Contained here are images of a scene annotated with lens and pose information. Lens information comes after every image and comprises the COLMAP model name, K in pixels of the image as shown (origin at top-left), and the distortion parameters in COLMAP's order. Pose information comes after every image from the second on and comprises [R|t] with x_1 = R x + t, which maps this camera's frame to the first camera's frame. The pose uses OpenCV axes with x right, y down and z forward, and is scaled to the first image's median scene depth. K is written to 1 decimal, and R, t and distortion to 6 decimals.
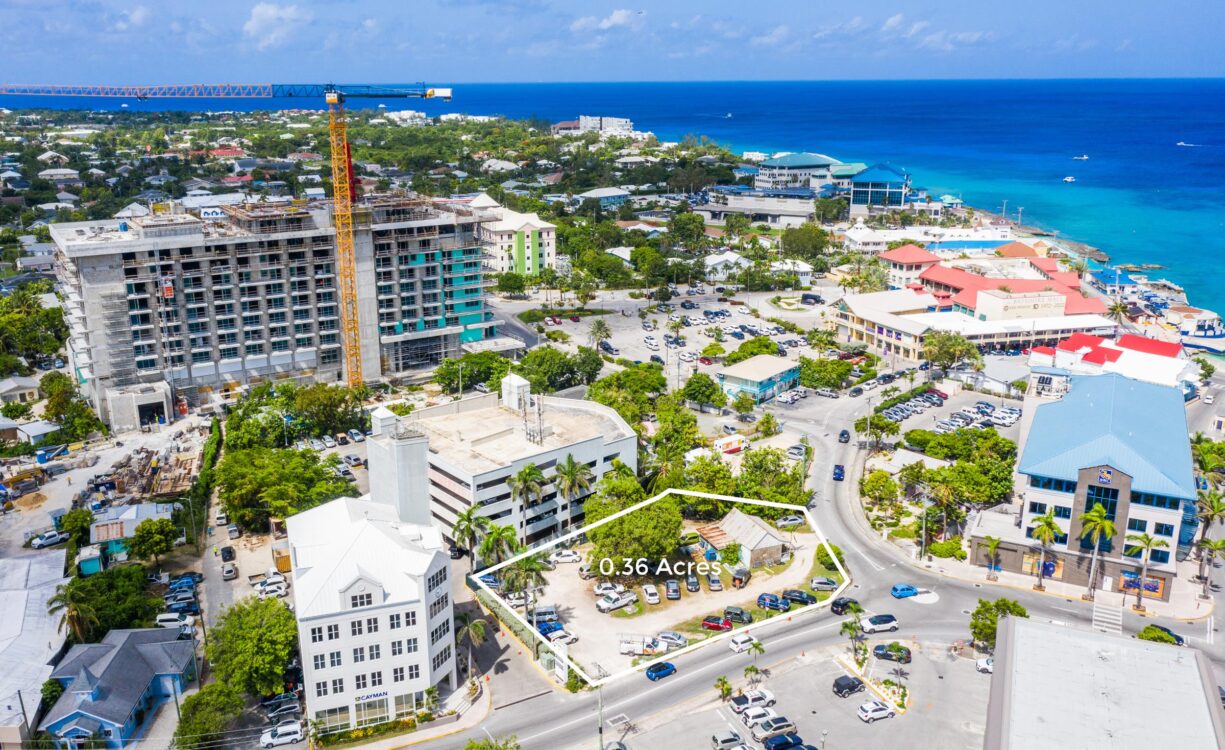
lens RADIAL K [[1122.6, 0, 612.2], [0, 1122.6, 446.5], [0, 0, 1]] dist [-0.005619, 0.000985]
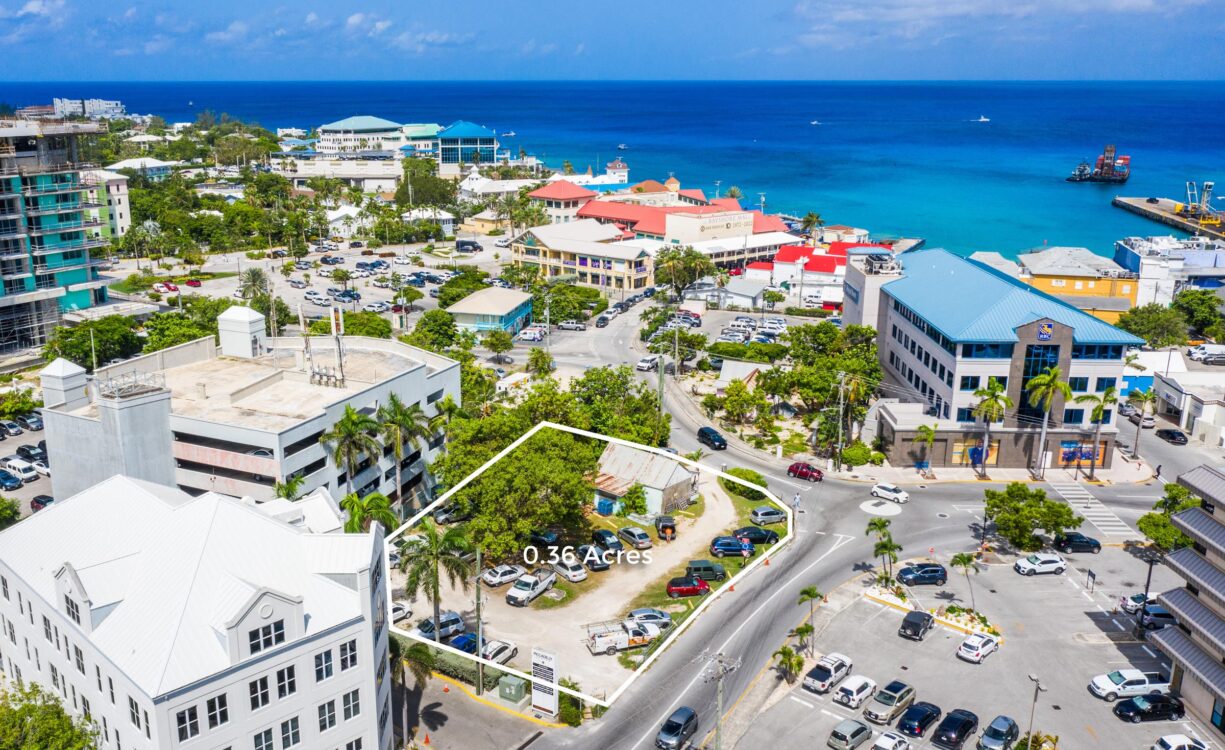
lens RADIAL K [[1122.6, 0, 612.2], [0, 1122.6, 446.5], [0, 0, 1]] dist [-0.005619, 0.000985]
pose [[0.892141, -0.136935, 0.430503, -0.191776], [0.146400, 0.989162, 0.011247, 0.045221], [-0.427377, 0.052992, 0.902519, 0.306845]]
